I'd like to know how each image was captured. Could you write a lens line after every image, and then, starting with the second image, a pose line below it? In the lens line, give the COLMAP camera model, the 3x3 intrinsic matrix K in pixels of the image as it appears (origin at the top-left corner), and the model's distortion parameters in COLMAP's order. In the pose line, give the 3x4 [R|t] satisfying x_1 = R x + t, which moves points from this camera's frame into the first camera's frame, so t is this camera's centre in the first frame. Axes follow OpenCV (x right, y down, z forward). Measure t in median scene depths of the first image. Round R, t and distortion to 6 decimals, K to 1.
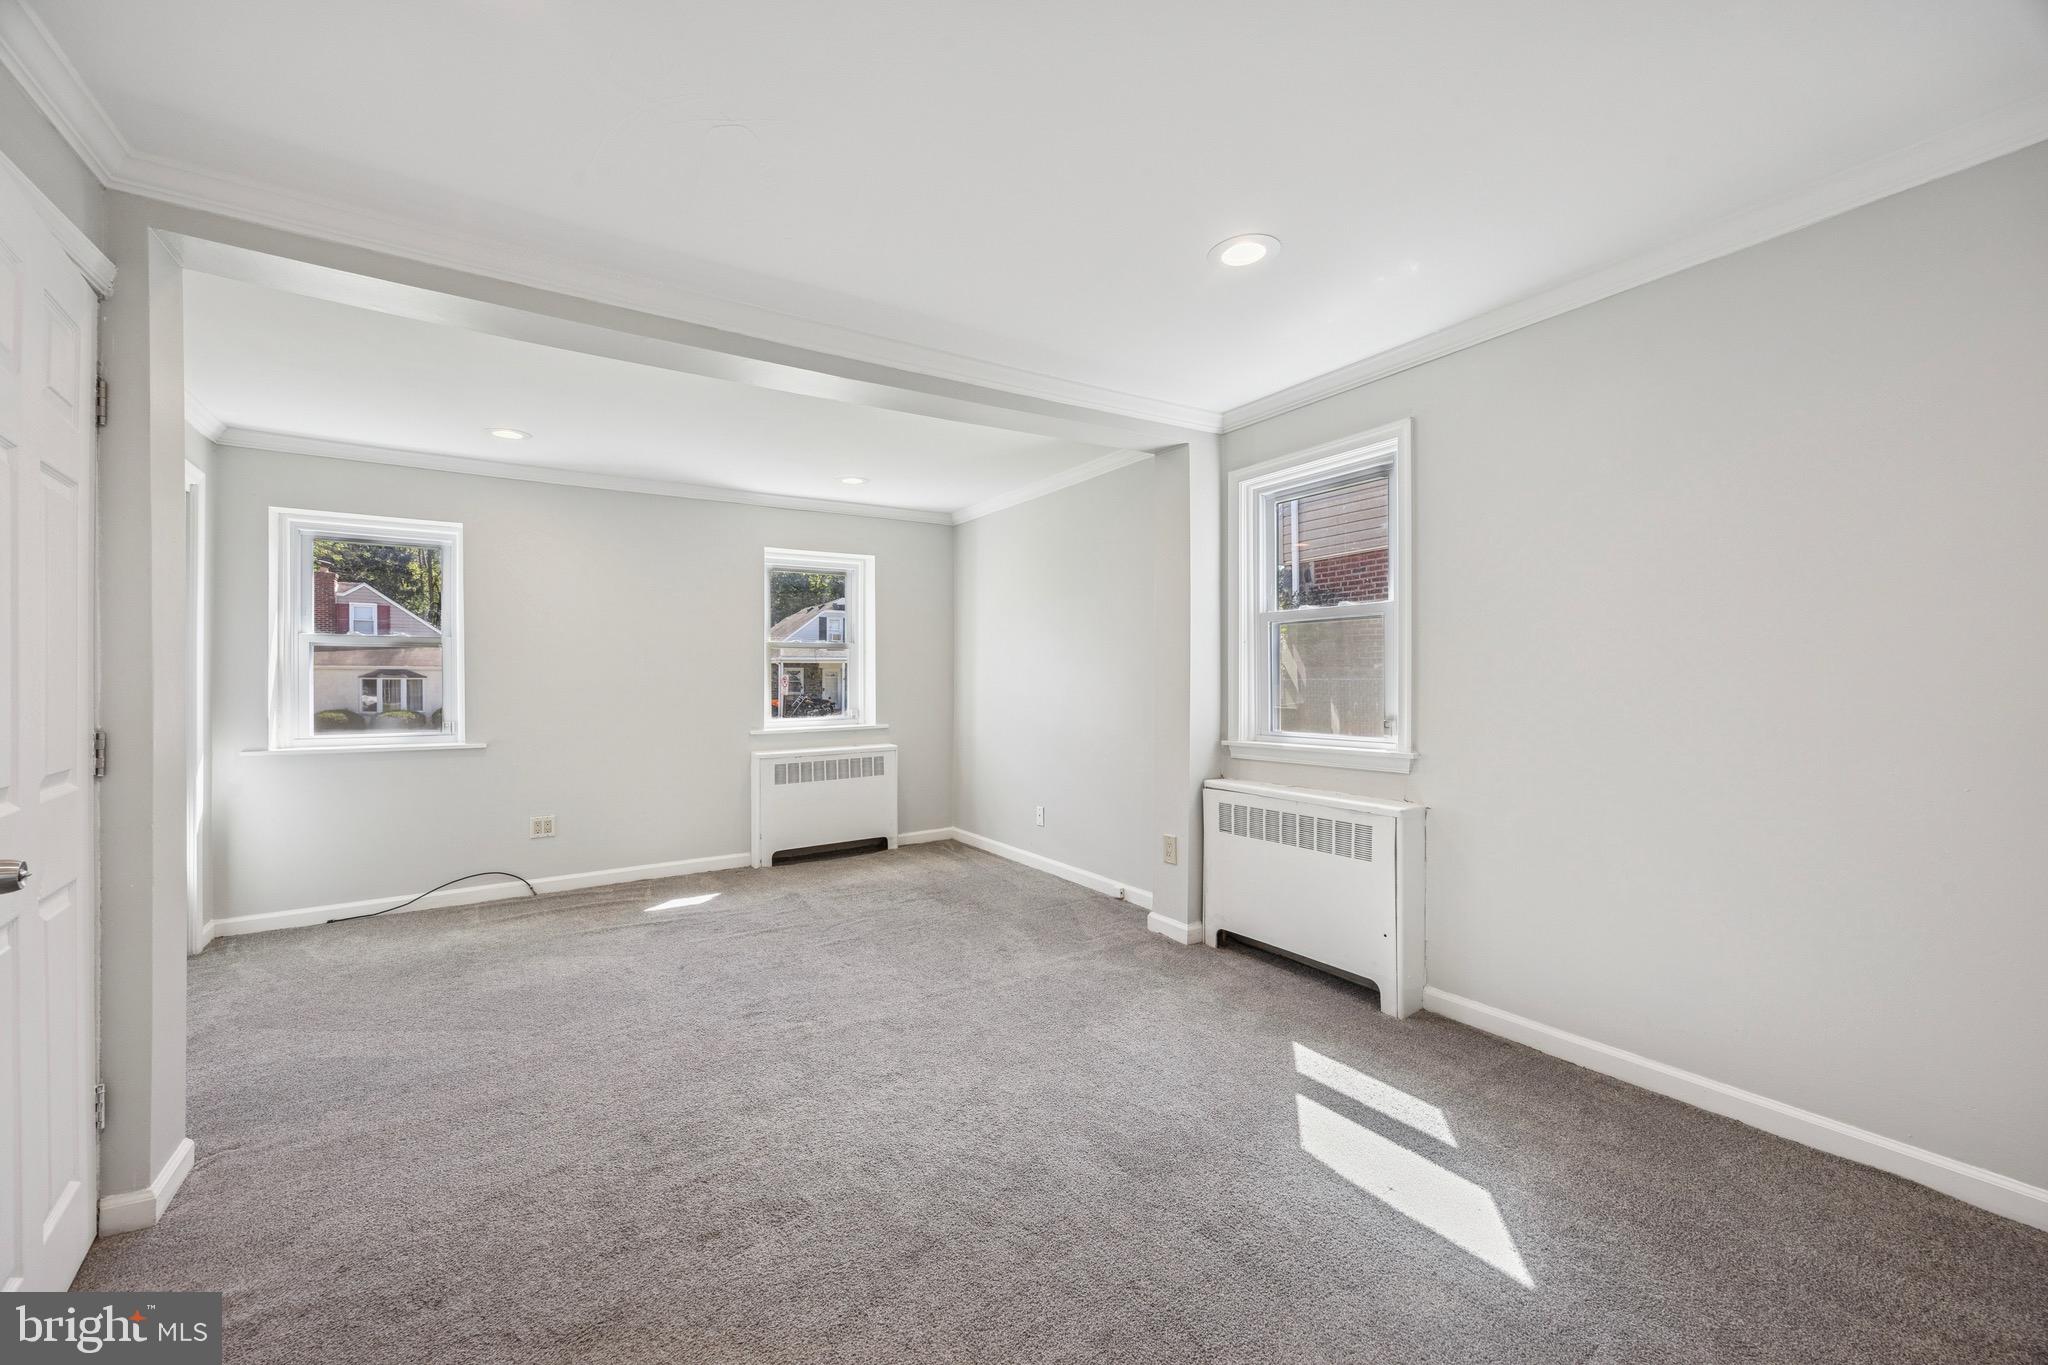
lens RADIAL K [[783.4, 0, 1025.7], [0, 783.4, 678.6], [0, 0, 1]] dist [-0.009879, 0.000059]
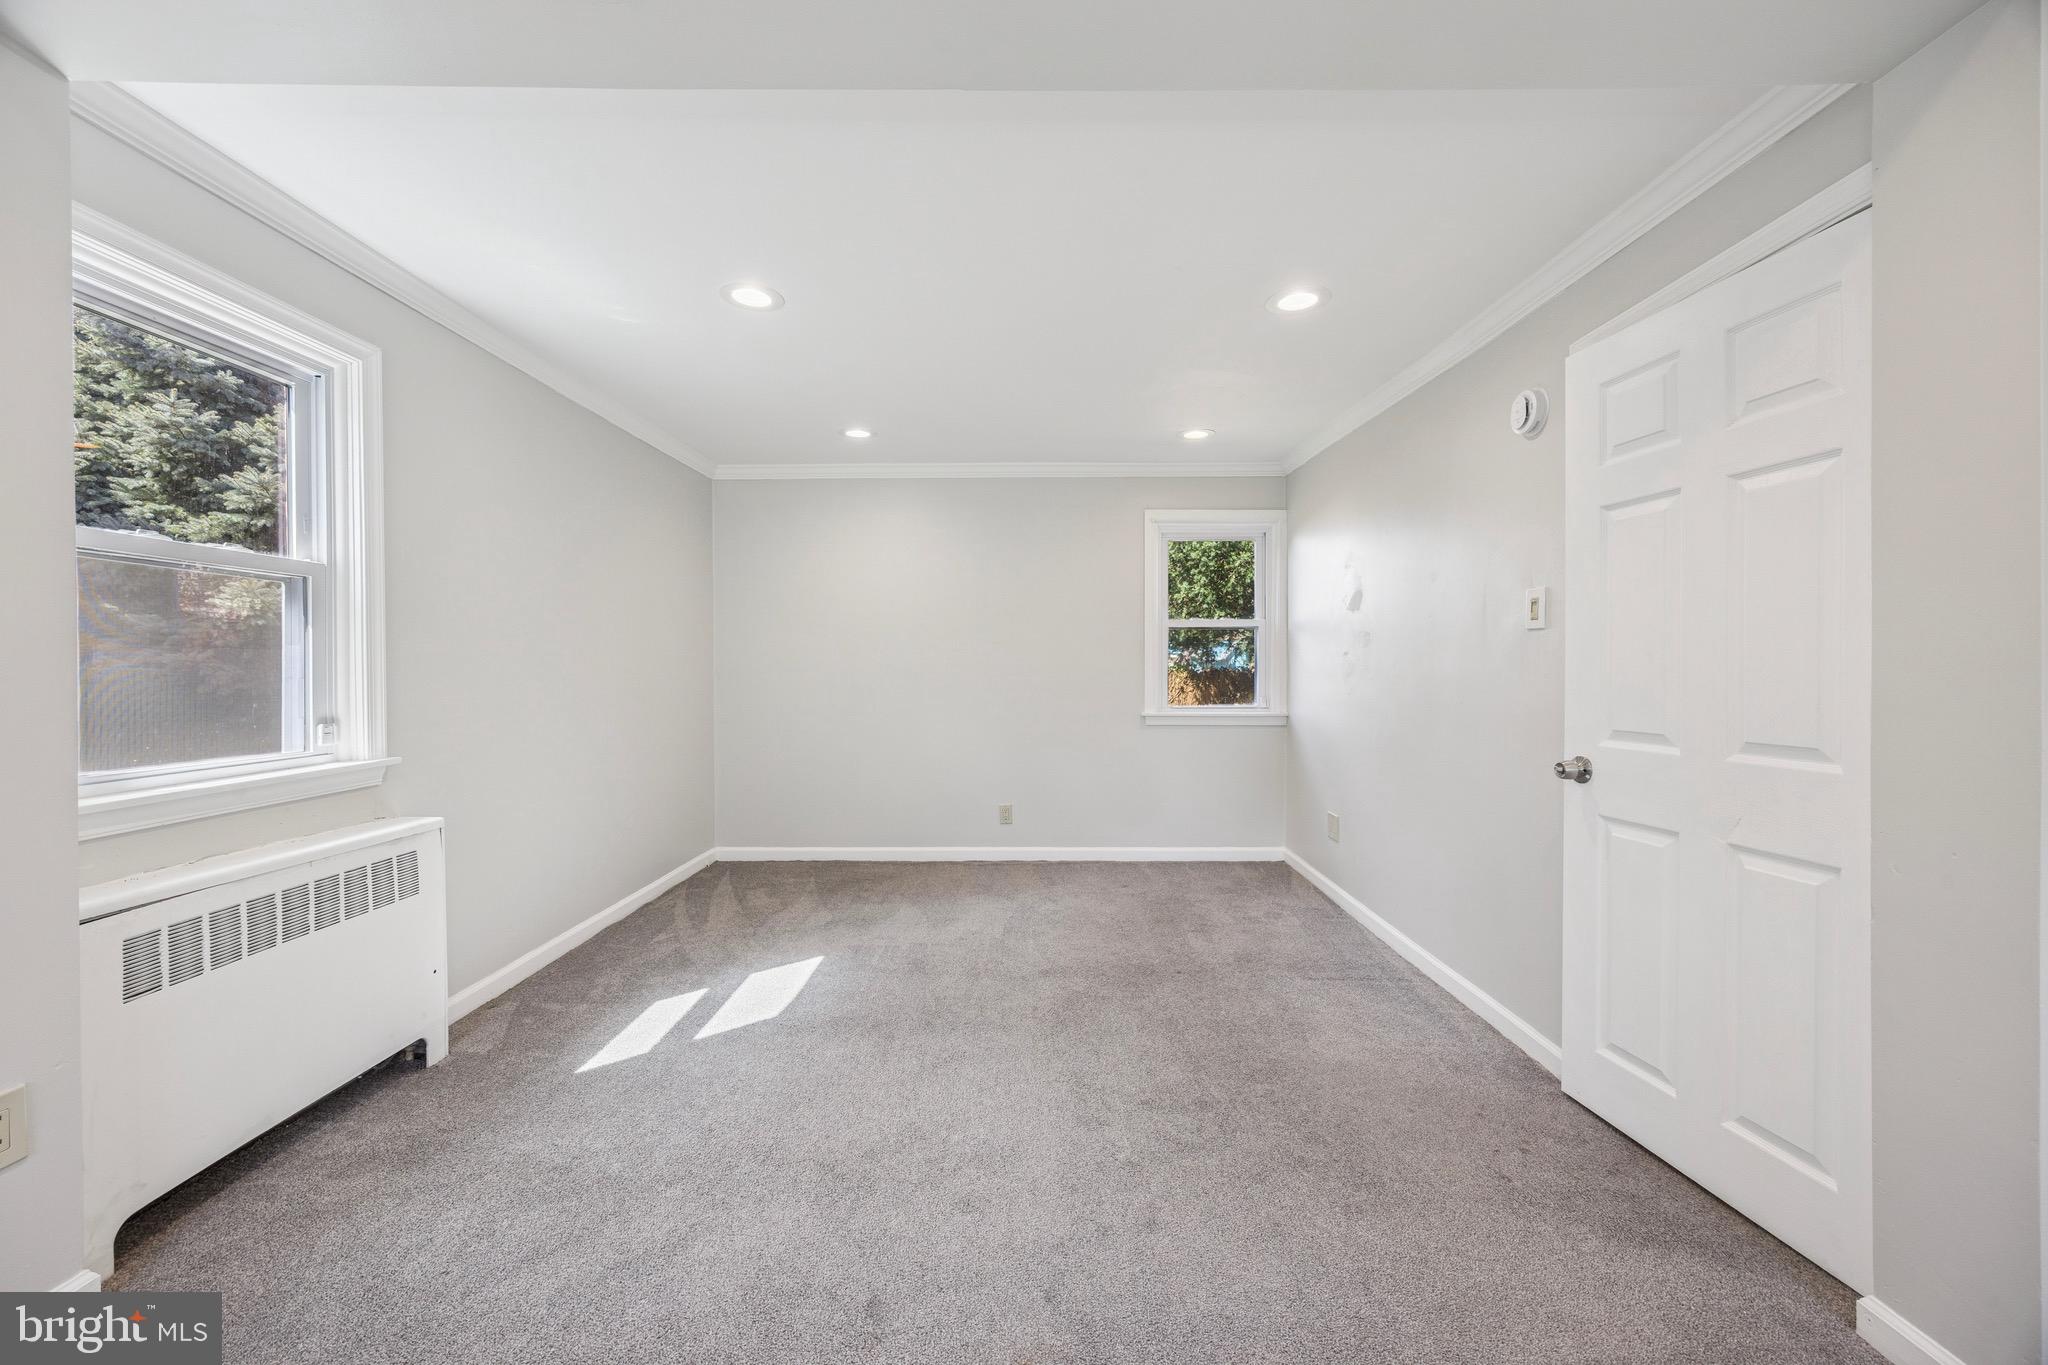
lens RADIAL K [[783.4, 0, 1019.3], [0, 783.4, 671.5], [0, 0, 1]] dist [-0.009879, 0.000059]
pose [[-0.825030, 0.003678, 0.565076, -0.420655], [0.004380, 0.999990, -0.000115, 0.004911], [-0.565071, 0.002380, -0.825039, 1.040728]]
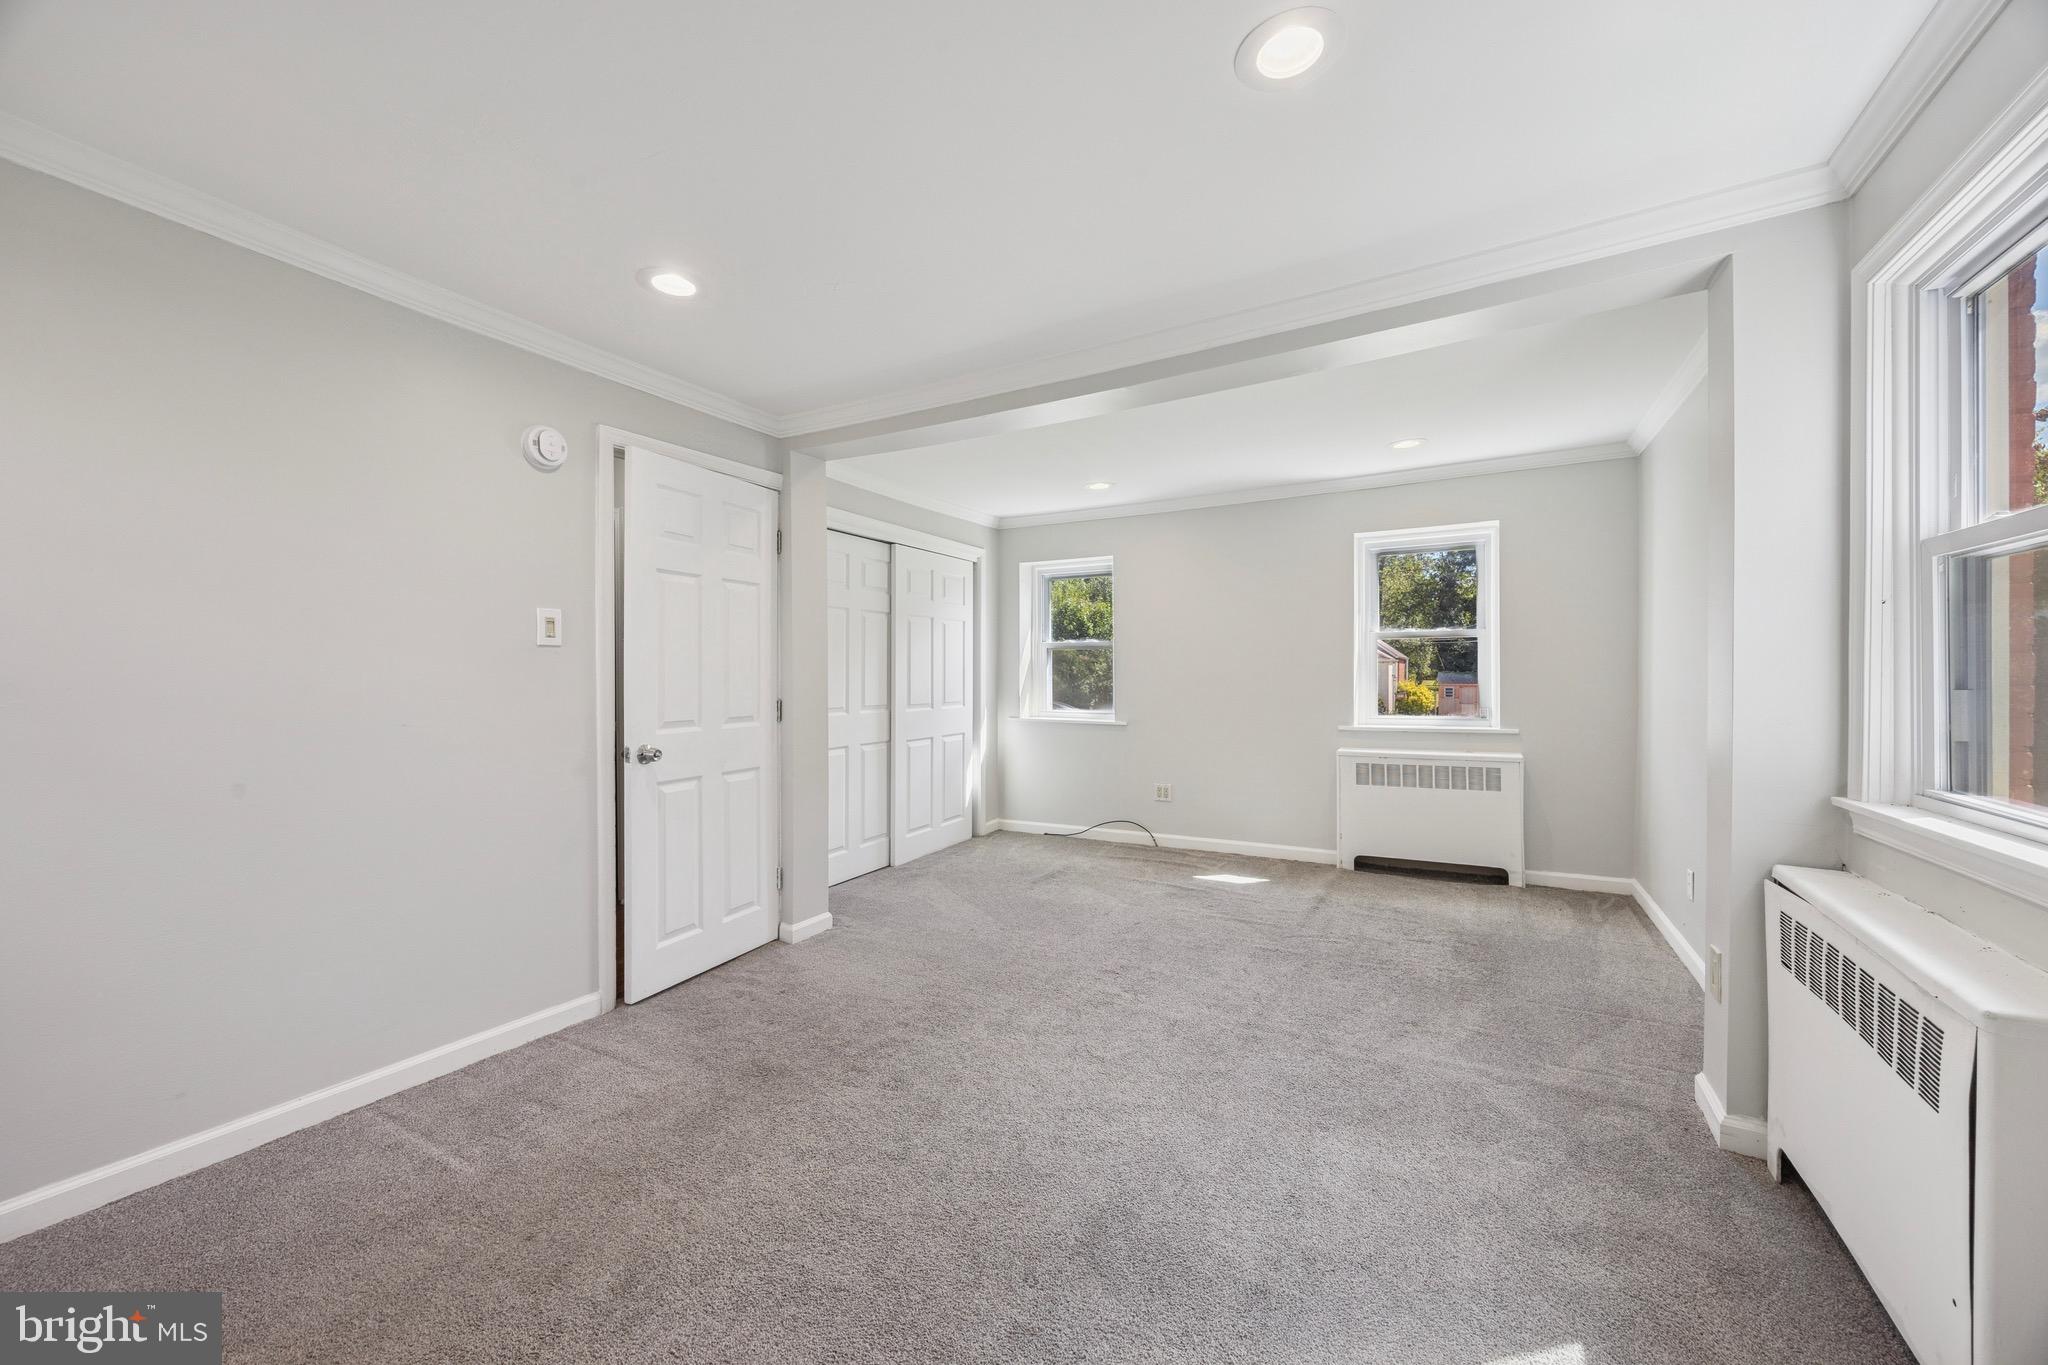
lens RADIAL K [[783.4, 0, 1021.7], [0, 783.4, 677.9], [0, 0, 1]] dist [-0.009879, 0.000059]
pose [[0.452673, 0.008618, -0.891635, 0.465263], [0.002345, 0.999938, 0.010855, -0.006136], [0.891674, -0.007005, 0.452624, 0.293589]]
